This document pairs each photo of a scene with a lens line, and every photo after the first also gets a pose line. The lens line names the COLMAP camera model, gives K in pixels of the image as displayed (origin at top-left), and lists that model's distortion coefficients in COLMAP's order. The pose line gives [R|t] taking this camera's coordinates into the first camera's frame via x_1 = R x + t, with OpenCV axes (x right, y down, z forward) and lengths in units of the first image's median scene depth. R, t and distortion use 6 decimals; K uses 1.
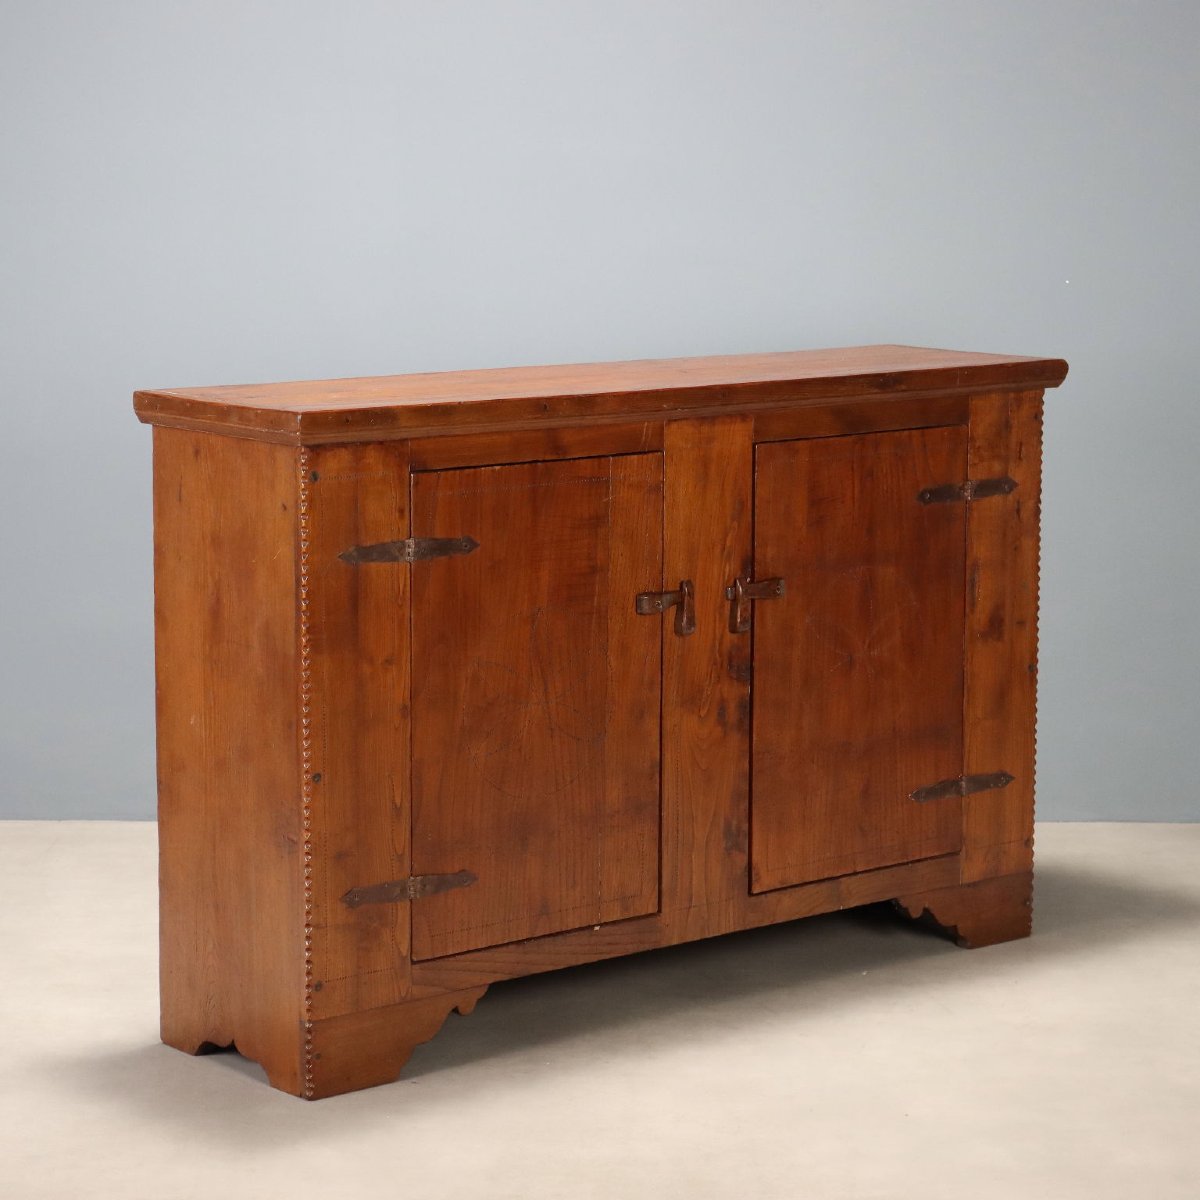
lens RADIAL K [[3454.2, 0, 601.6], [0, 3454.2, 607.5], [0, 0, 1]] dist [0.077791, 0.000000]
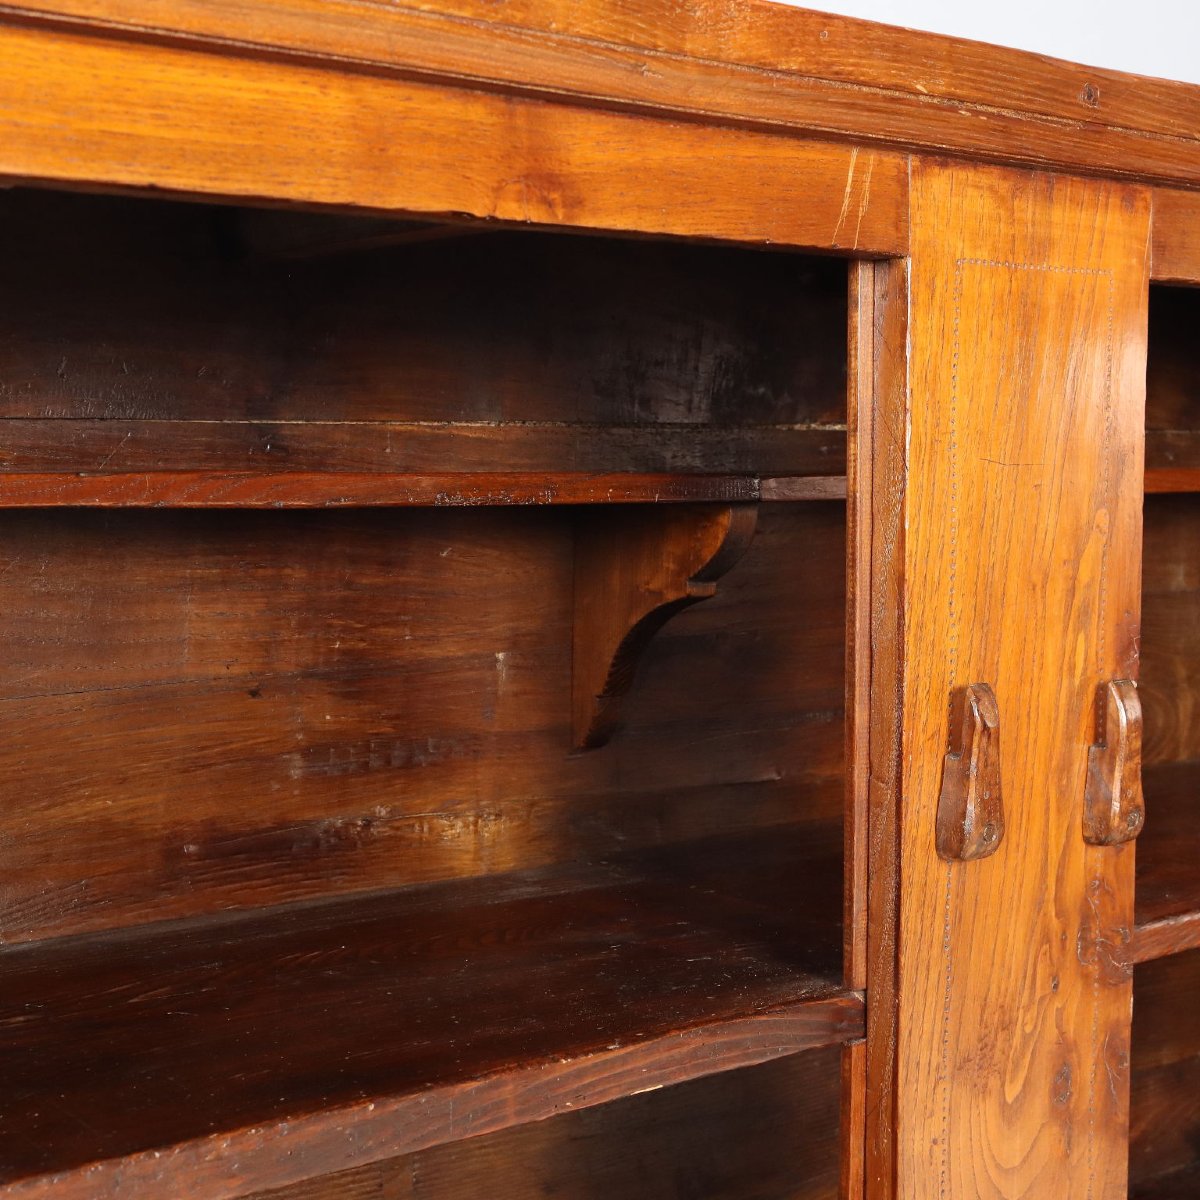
lens RADIAL K [[1926.9, 0, 599.5], [0, 1926.9, 605.7], [0, 0, 1]] dist [-0.008114, 0.000000]
pose [[0.999378, -0.001374, -0.035234, -0.003413], [-0.001099, 0.997540, -0.070087, -0.002782], [0.035243, 0.070082, 0.996918, 0.849352]]
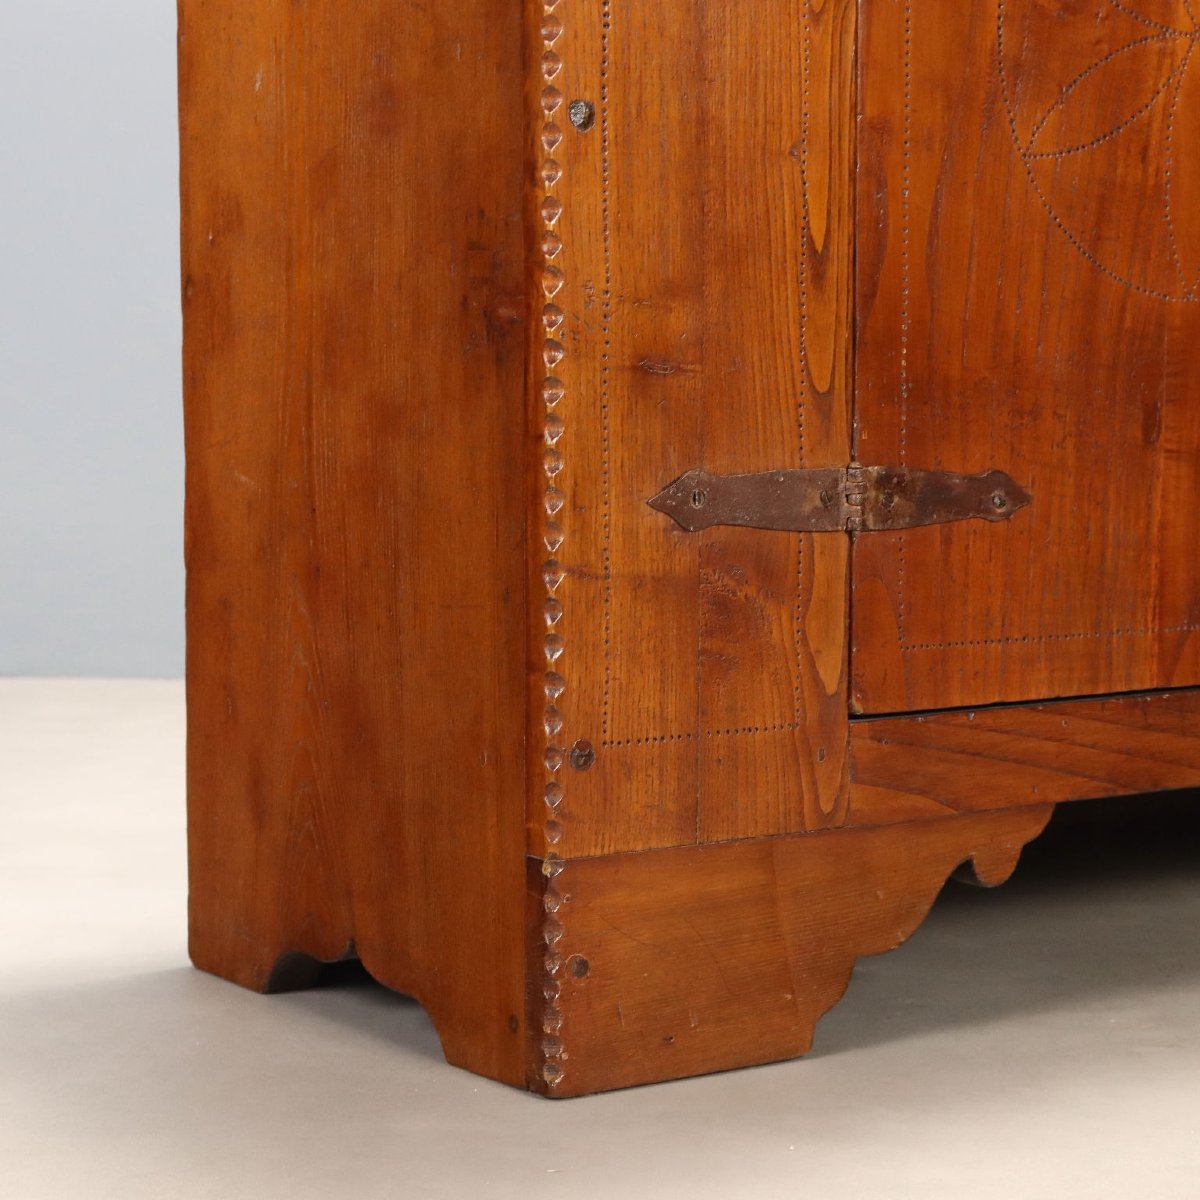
lens RADIAL K [[2955.3, 0, 600.0], [0, 2955.3, 594.5], [0, 0, 1]] dist [-0.003817, 0.000000]
pose [[0.995500, 0.004033, -0.094674, -0.051054], [-0.011142, 0.997145, -0.074684, 0.111212], [0.094103, 0.075402, 0.992703, 0.688776]]
